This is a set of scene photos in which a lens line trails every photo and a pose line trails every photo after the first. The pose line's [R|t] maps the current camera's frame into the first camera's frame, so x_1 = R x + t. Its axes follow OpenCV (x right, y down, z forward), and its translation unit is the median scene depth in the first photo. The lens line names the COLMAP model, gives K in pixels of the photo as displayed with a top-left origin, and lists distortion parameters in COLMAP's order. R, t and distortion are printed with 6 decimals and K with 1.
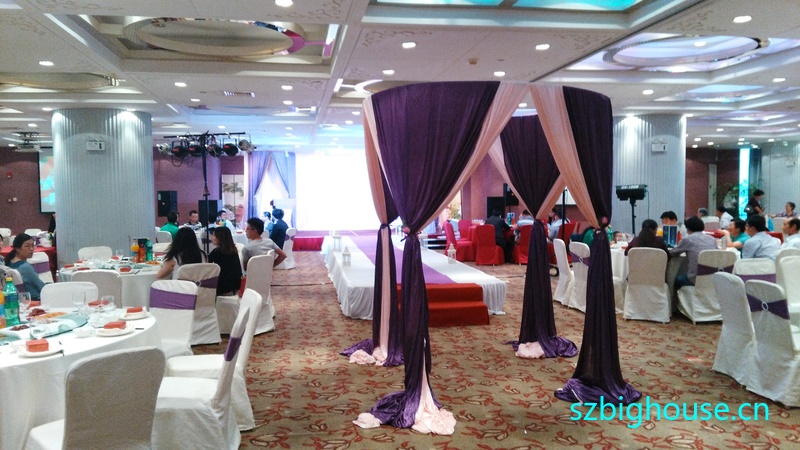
lens RADIAL K [[602.8, 0, 400.4], [0, 602.8, 244.5], [0, 0, 1]] dist [0.102661, -0.137782]
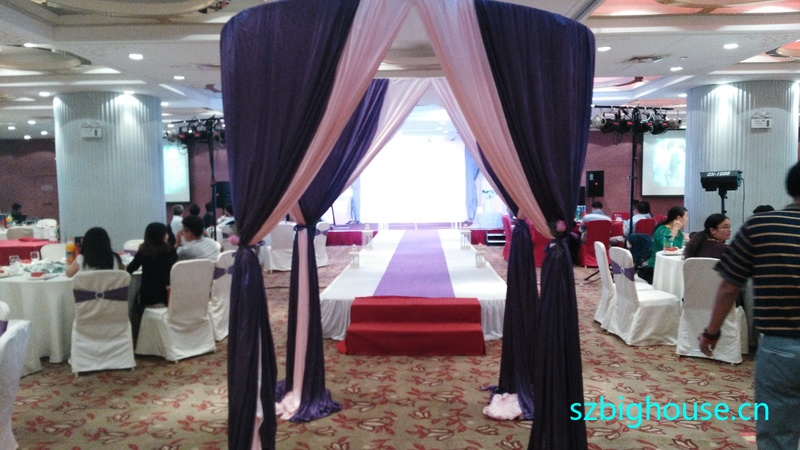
lens RADIAL K [[602.8, 0, 400.4], [0, 602.8, 244.5], [0, 0, 1]] dist [0.102661, -0.137782]
pose [[0.984910, 0.014358, -0.172469, 0.137029], [-0.011632, 0.999791, 0.016804, -0.014646], [0.172675, -0.014544, 0.984872, 0.186046]]
